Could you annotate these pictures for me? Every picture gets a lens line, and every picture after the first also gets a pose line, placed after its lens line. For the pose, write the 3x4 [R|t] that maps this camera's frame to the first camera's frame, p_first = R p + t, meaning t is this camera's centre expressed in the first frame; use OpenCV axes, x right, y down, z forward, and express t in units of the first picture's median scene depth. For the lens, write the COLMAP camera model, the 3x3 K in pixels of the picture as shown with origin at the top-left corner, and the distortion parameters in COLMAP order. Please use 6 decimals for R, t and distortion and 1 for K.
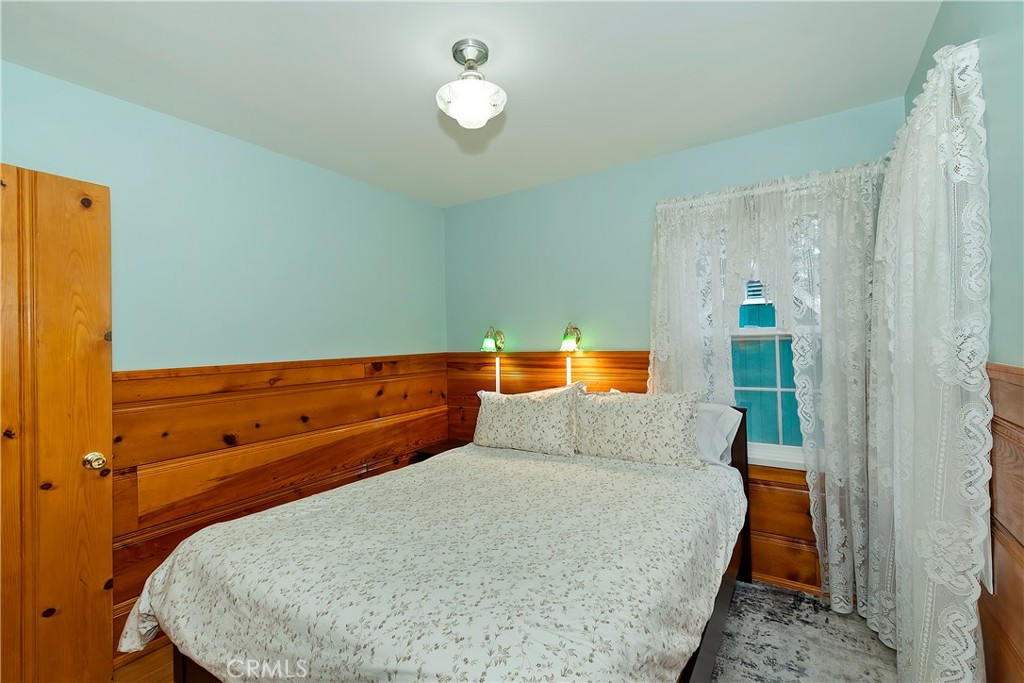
lens RADIAL K [[462.0, 0, 512.6], [0, 462.0, 323.2], [0, 0, 1]] dist [0.000495, 0.000129]
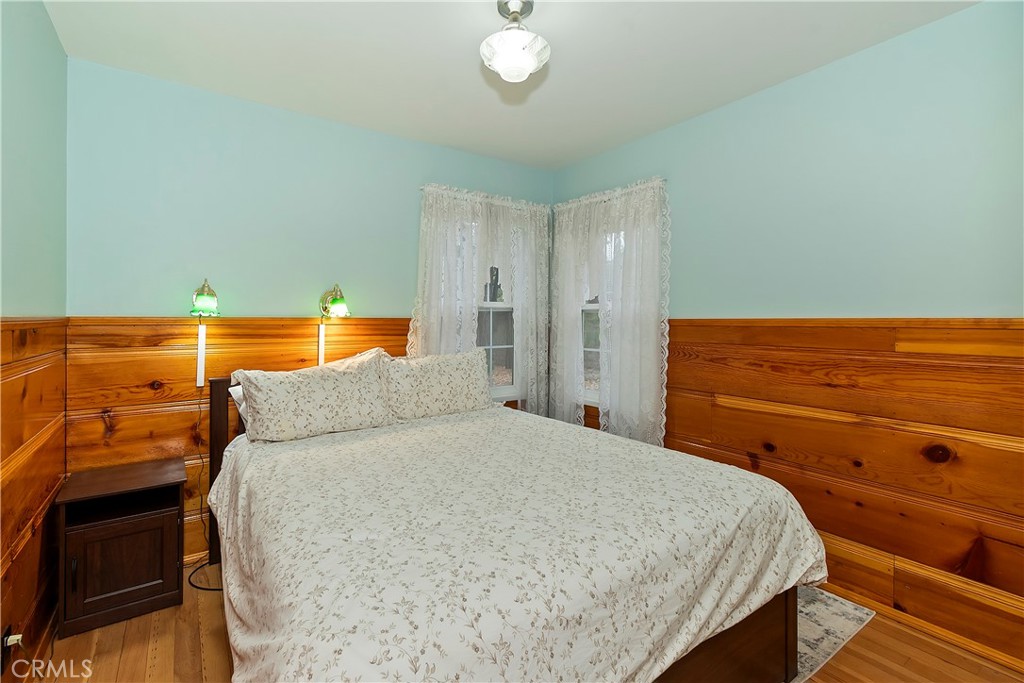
lens RADIAL K [[458.9, 0, 524.6], [0, 458.9, 308.4], [0, 0, 1]] dist [-0.001535, -0.000275]
pose [[0.351044, 0.047029, 0.935177, -0.659782], [-0.043712, 0.998472, -0.033803, 0.067709], [-0.935338, -0.029012, 0.352563, 0.415405]]
